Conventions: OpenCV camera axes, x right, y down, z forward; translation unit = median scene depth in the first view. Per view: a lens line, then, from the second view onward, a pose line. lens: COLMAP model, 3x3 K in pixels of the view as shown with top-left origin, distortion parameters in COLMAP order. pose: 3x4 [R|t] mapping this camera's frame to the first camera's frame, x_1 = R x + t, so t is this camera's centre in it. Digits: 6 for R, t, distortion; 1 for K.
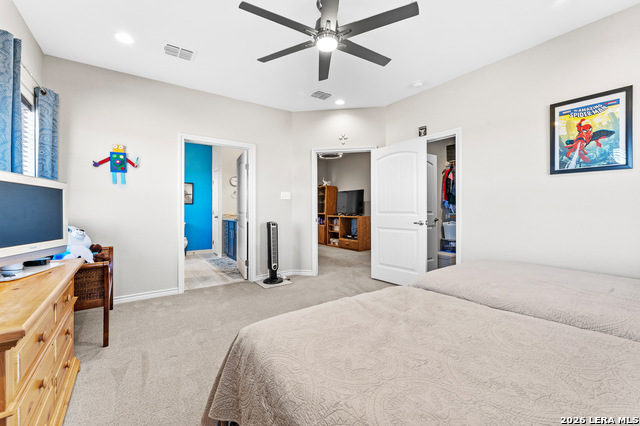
lens RADIAL K [[263.9, 0, 320.4], [0, 263.9, 210.2], [0, 0, 1]] dist [-0.022139, -0.000046]
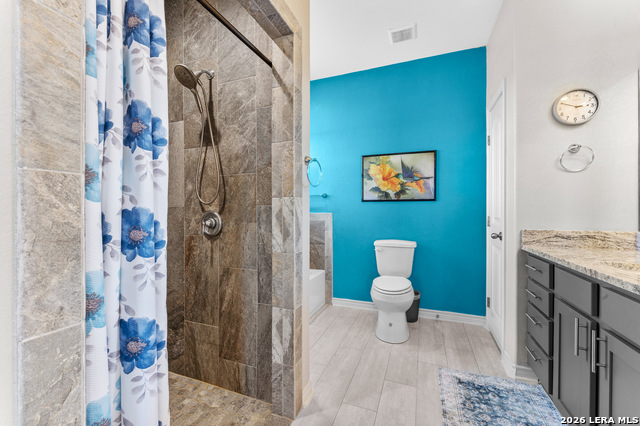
lens RADIAL K [[263.9, 0, 321.5], [0, 263.9, 209.7], [0, 0, 1]] dist [-0.022139, -0.000046]
pose [[0.577564, 0.003644, -0.816338, -1.014311], [-0.004957, 0.999987, 0.000956, -0.035534], [0.816331, 0.003494, 0.577574, 2.478199]]
